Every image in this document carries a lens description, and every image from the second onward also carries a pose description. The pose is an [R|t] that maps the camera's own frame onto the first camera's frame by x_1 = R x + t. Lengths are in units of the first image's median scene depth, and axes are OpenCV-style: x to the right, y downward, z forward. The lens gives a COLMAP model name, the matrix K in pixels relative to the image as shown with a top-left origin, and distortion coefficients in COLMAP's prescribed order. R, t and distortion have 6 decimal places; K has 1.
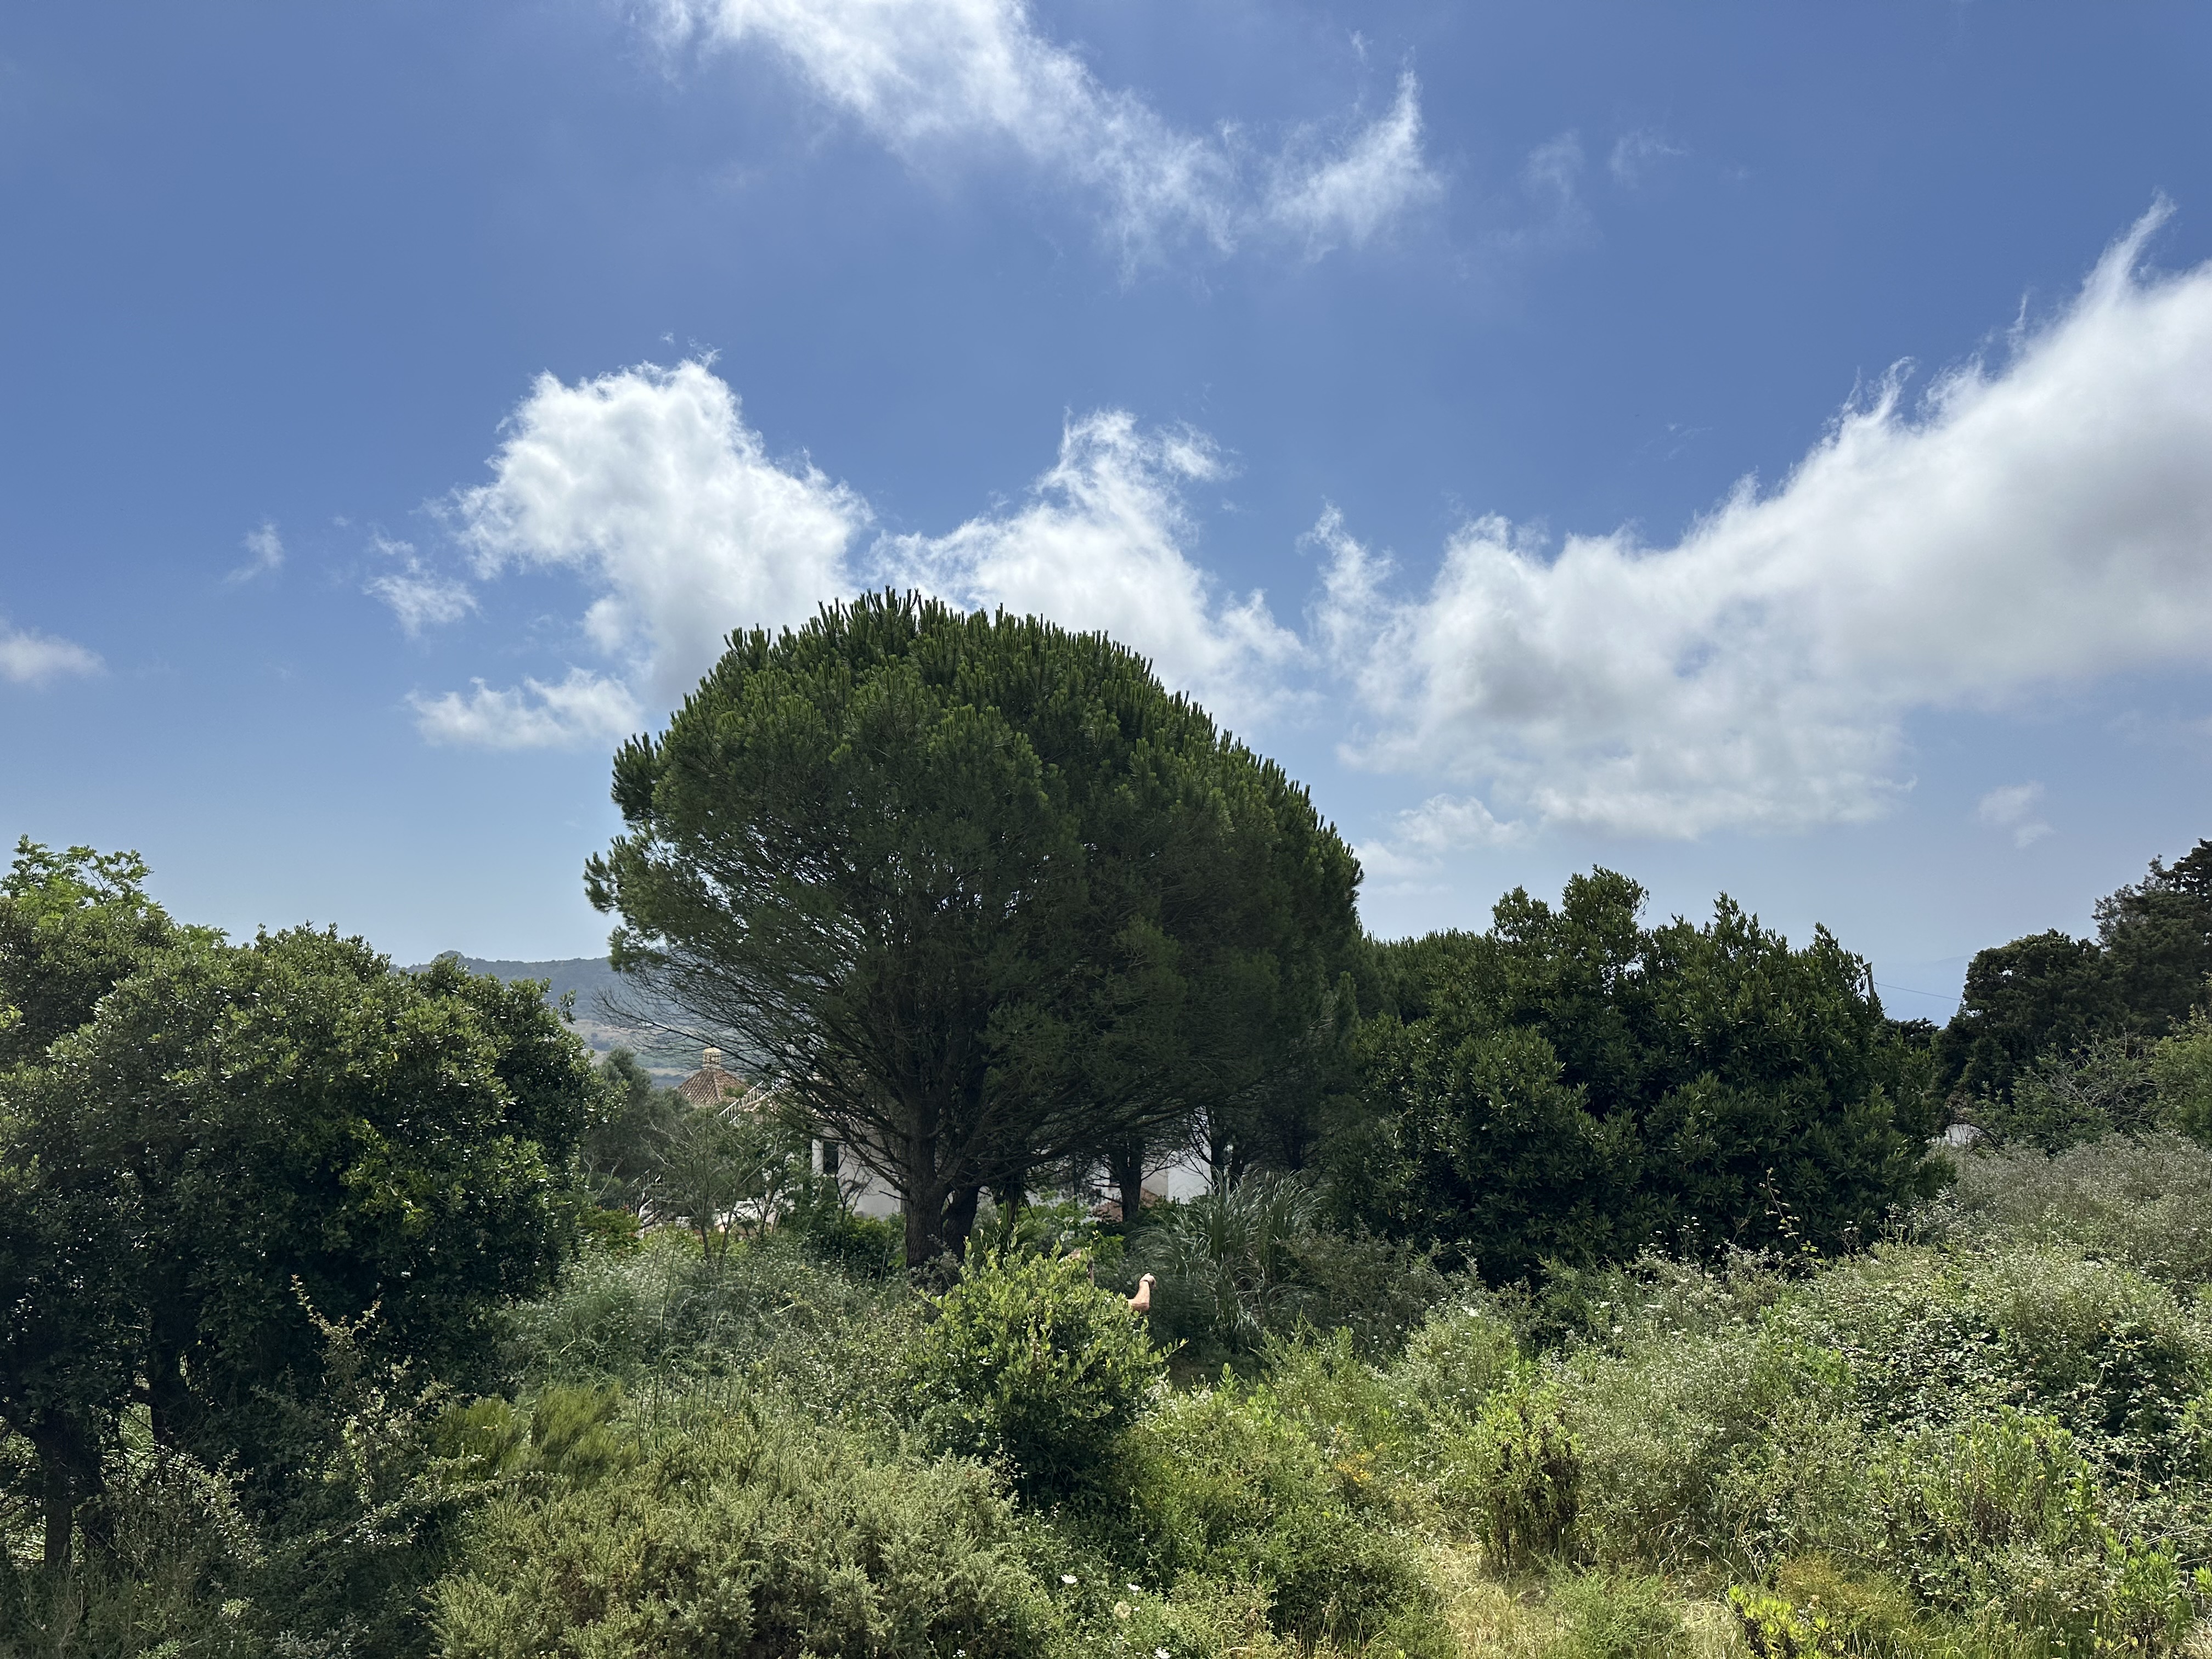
lens RADIAL K [[1561.9, 0, 1112.8], [0, 1561.9, 829.1], [0, 0, 1]] dist [0.070966, -0.086516]
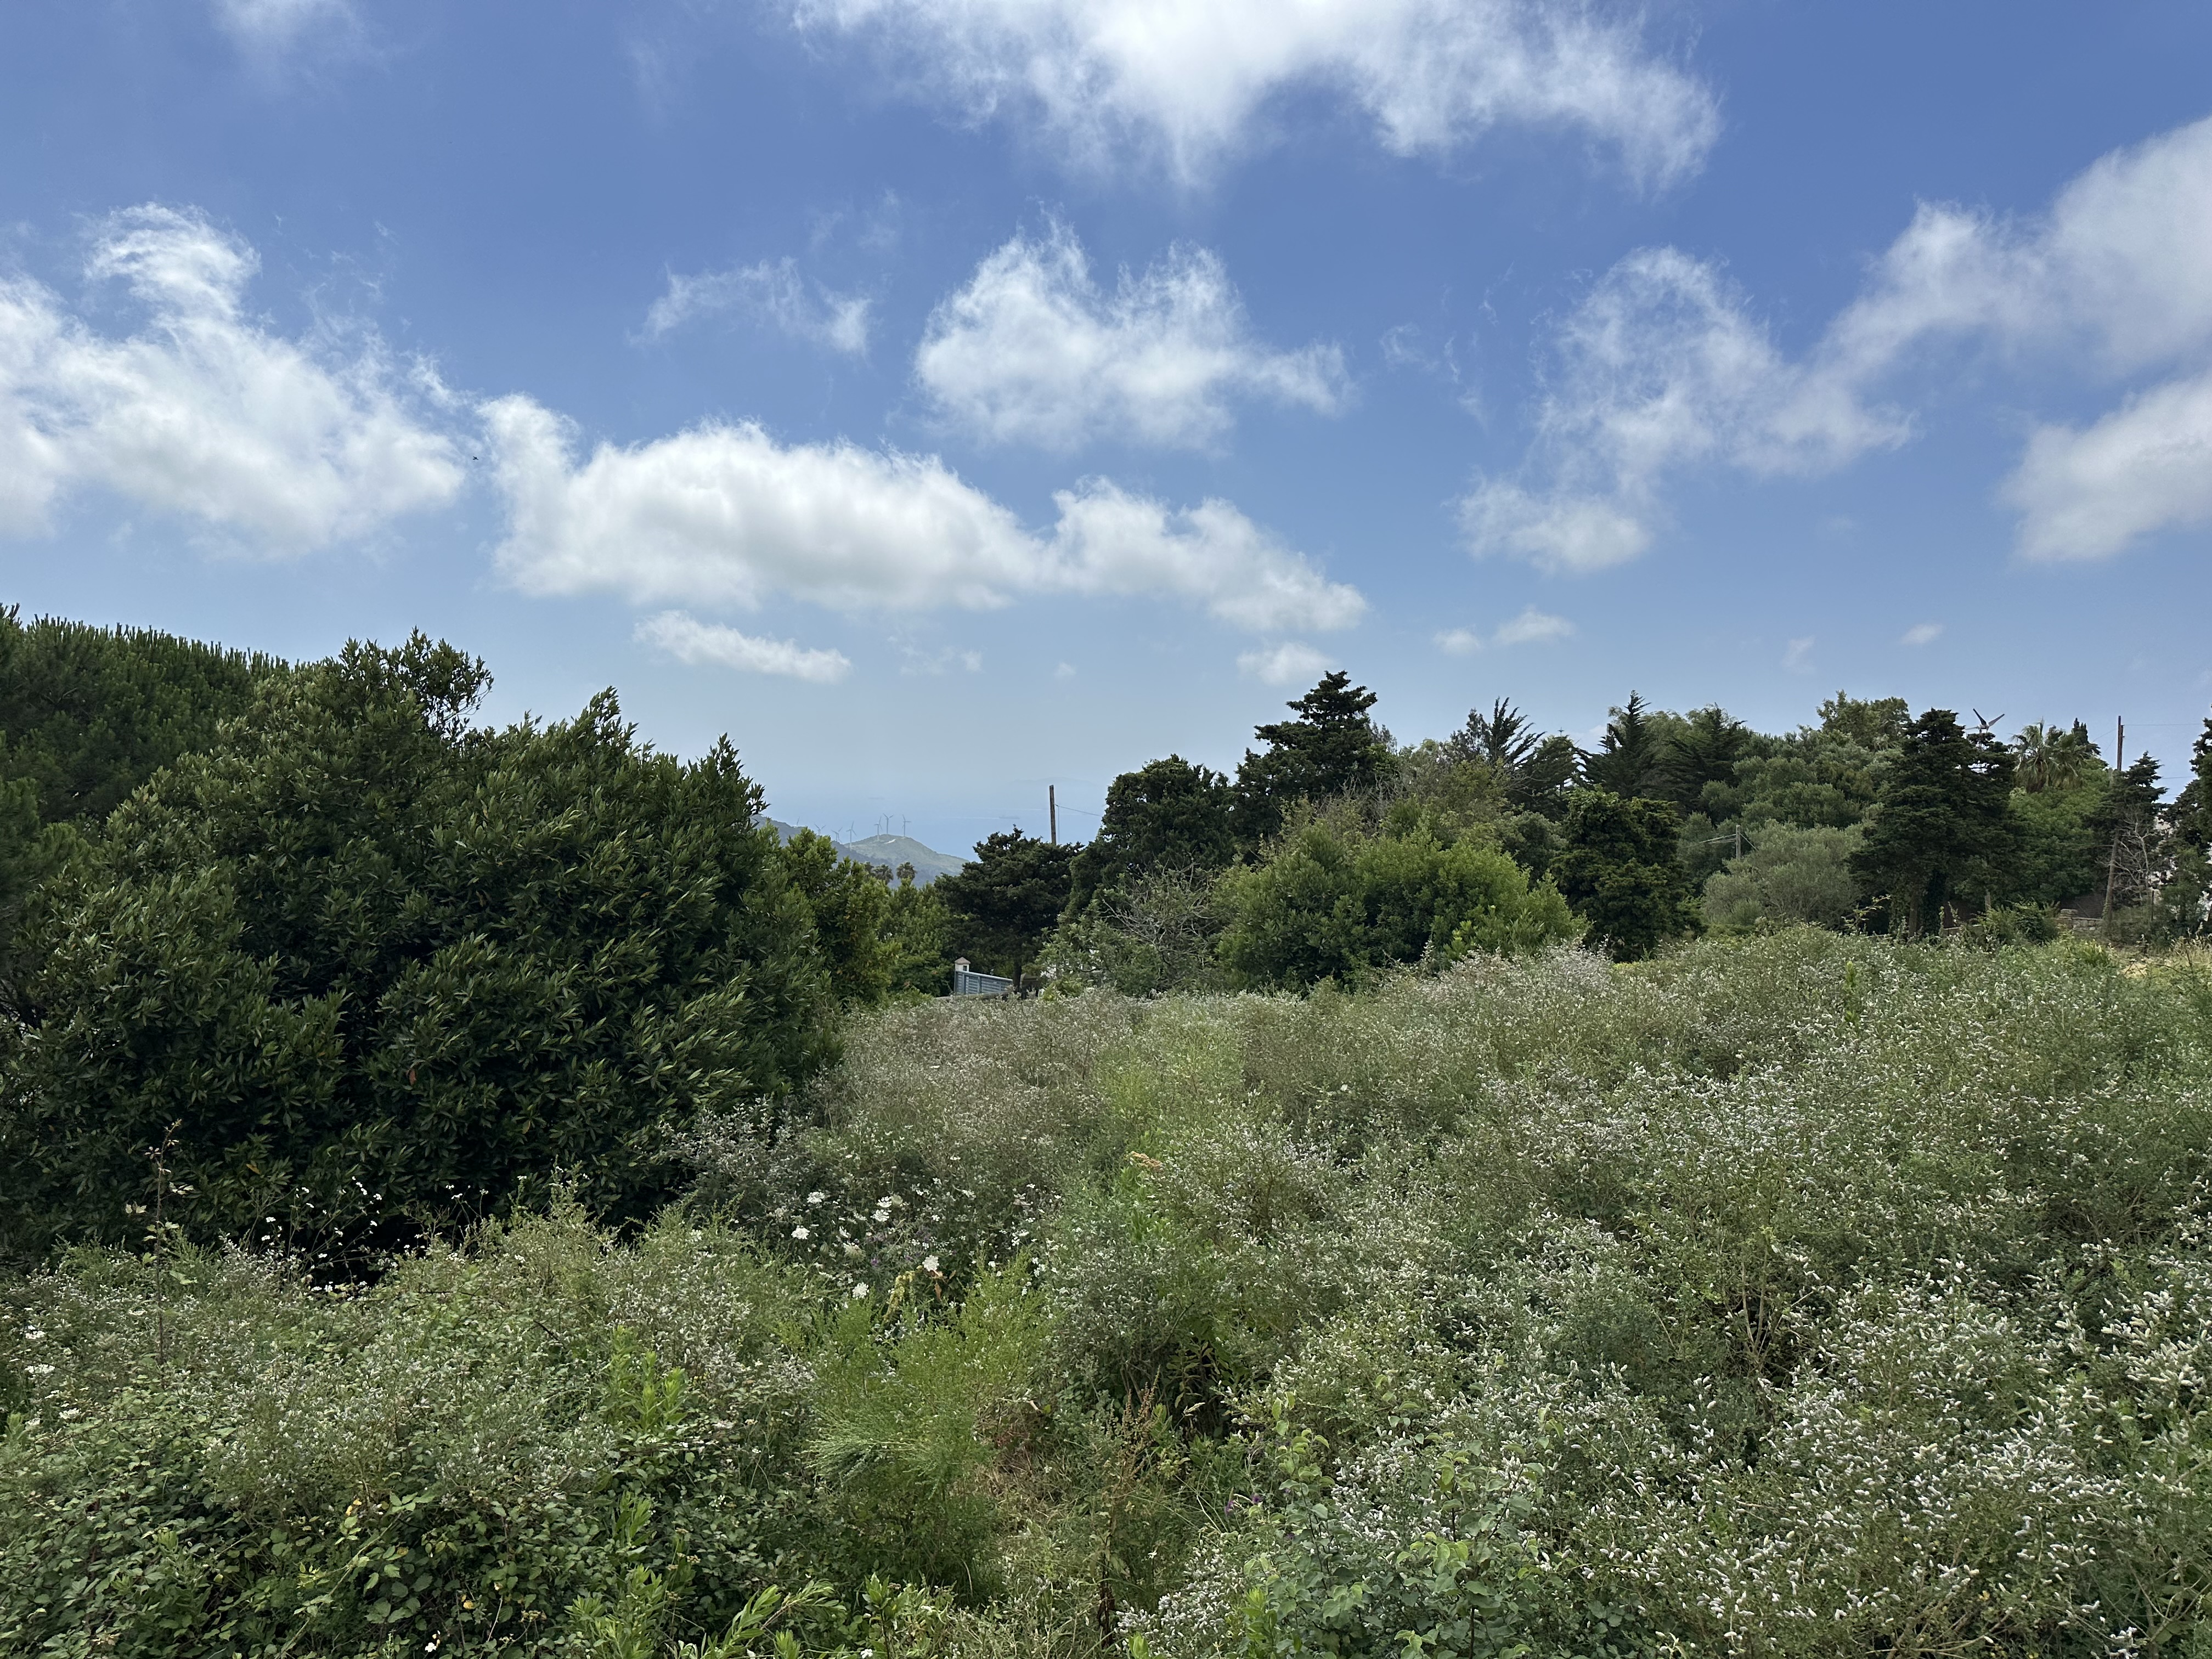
lens RADIAL K [[1440.1, 0, 1102.5], [0, 1440.1, 811.0], [0, 0, 1]] dist [-0.005015, -0.003934]
pose [[0.933928, 0.019838, 0.356910, 0.366134], [-0.058483, 0.993485, 0.097810, 0.021359], [-0.352645, -0.112220, 0.929004, 0.292299]]
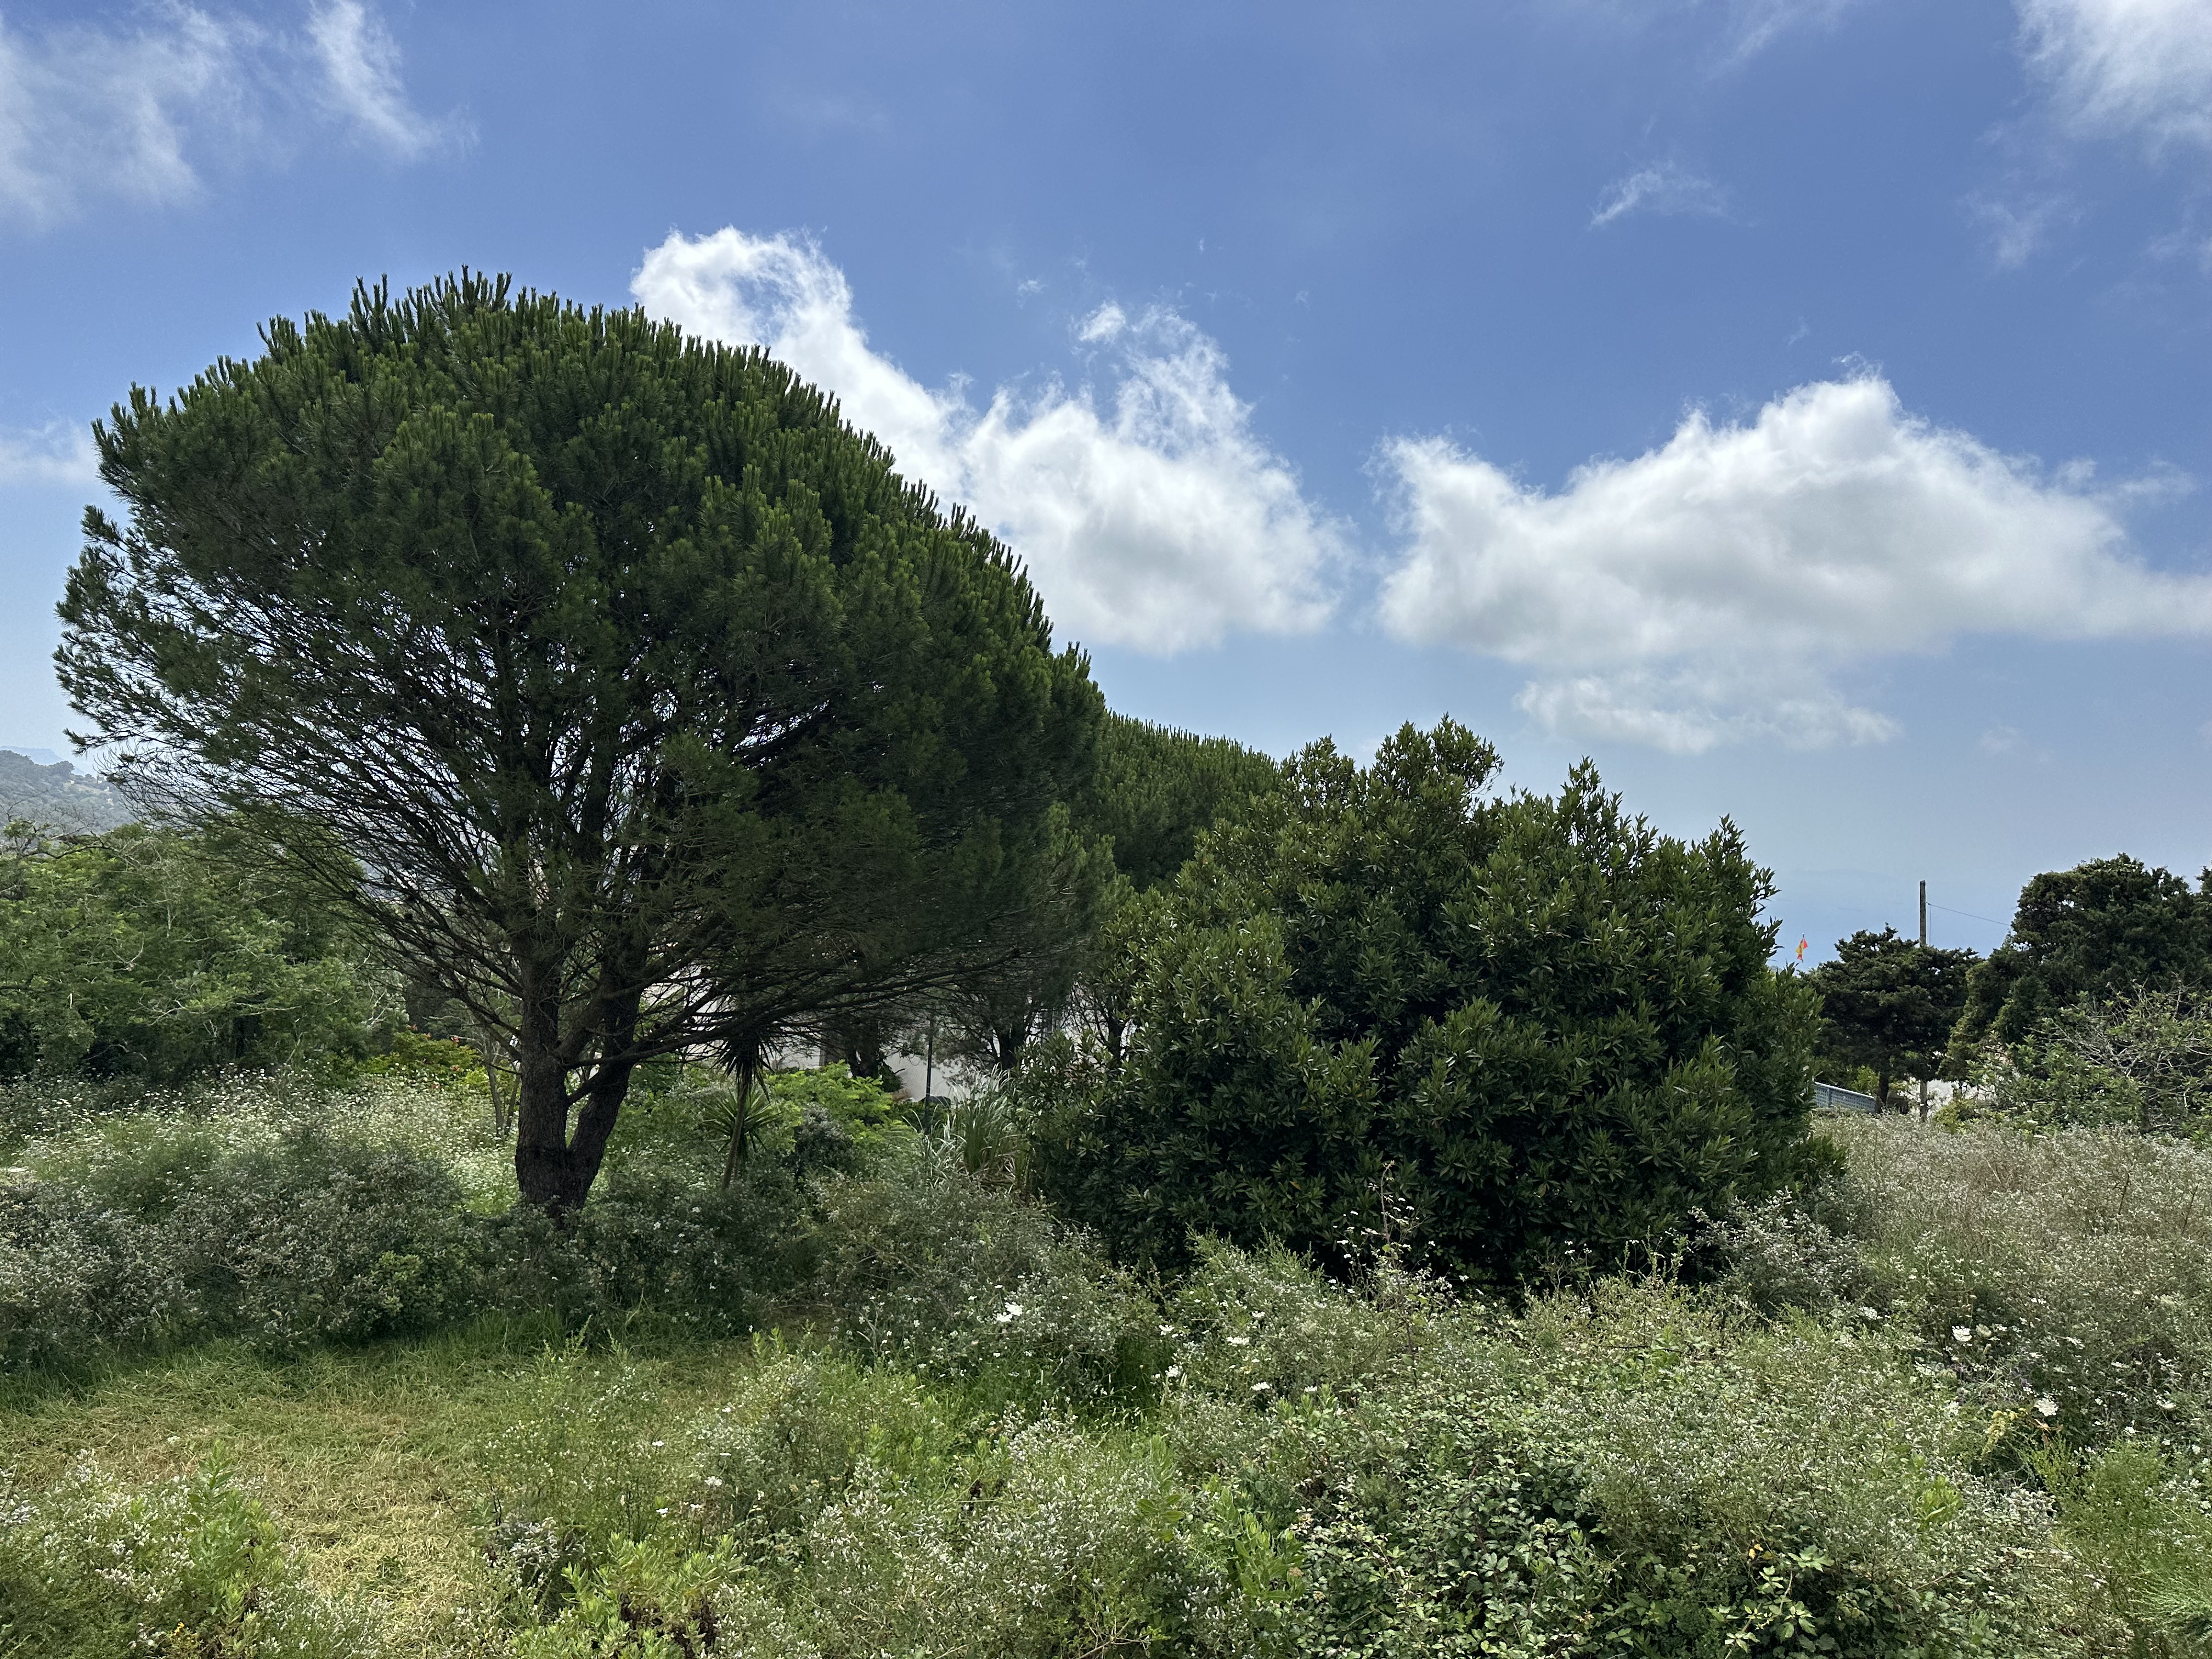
lens RADIAL K [[1458.1, 0, 1114.9], [0, 1458.1, 831.7], [0, 0, 1]] dist [-0.008650, -0.007526]
pose [[0.989835, 0.074011, -0.121442, 0.253579], [-0.063262, 0.993921, 0.090103, 0.026334], [0.127372, -0.081505, 0.988501, 0.291219]]
